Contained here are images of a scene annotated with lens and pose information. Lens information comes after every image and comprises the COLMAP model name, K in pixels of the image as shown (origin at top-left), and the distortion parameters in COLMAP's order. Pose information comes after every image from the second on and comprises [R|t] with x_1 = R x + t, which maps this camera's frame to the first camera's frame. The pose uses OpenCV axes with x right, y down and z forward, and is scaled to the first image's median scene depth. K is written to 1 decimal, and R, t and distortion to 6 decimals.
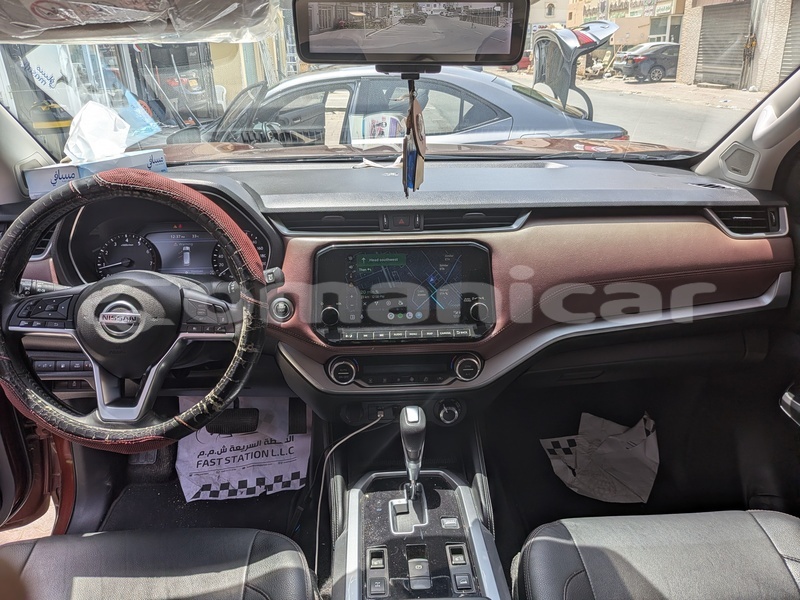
lens RADIAL K [[578.9, 0, 400.0], [0, 578.9, 300.0], [0, 0, 1]] dist [0.030637, -0.078746]
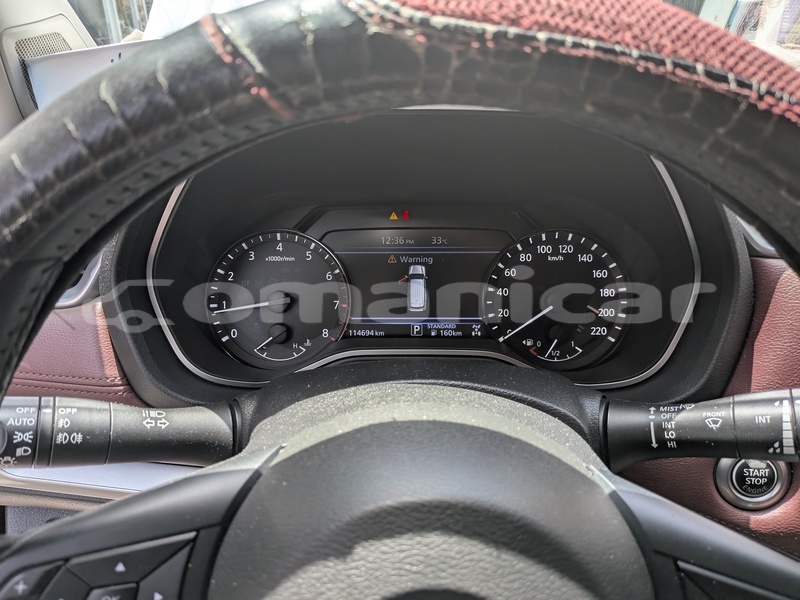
lens RADIAL K [[583.8, 0, 400.0], [0, 583.8, 300.0], [0, 0, 1]] dist [0.032823, -0.087568]
pose [[0.998122, 0.031304, -0.052649, -0.320875], [-0.028499, 0.998176, 0.053212, -0.079776], [0.054219, -0.051611, 0.997194, 0.524196]]
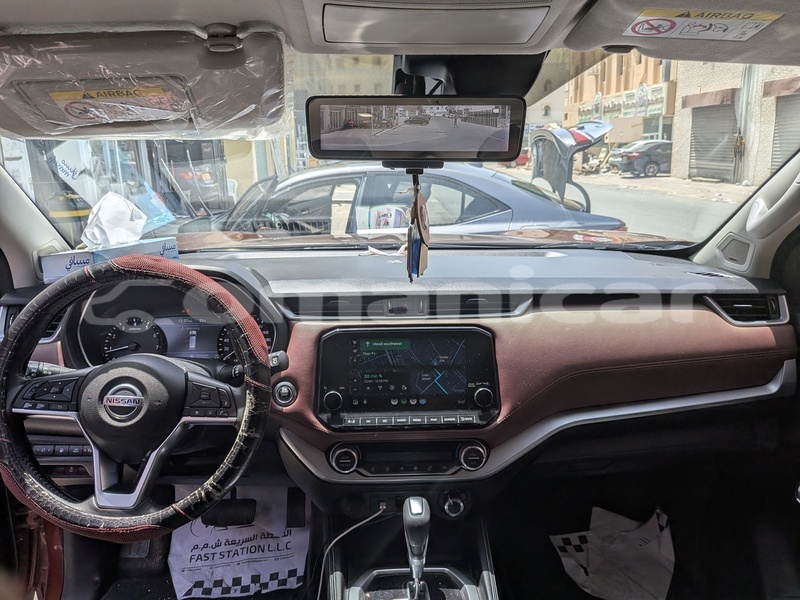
lens RADIAL K [[583.8, 0, 400.0], [0, 583.8, 300.0], [0, 0, 1]] dist [0.032823, -0.087568]
pose [[0.999975, 0.004590, -0.005426, -0.001322], [-0.005355, 0.988557, -0.150755, 0.005983], [0.004672, 0.150780, 0.988556, -0.014331]]
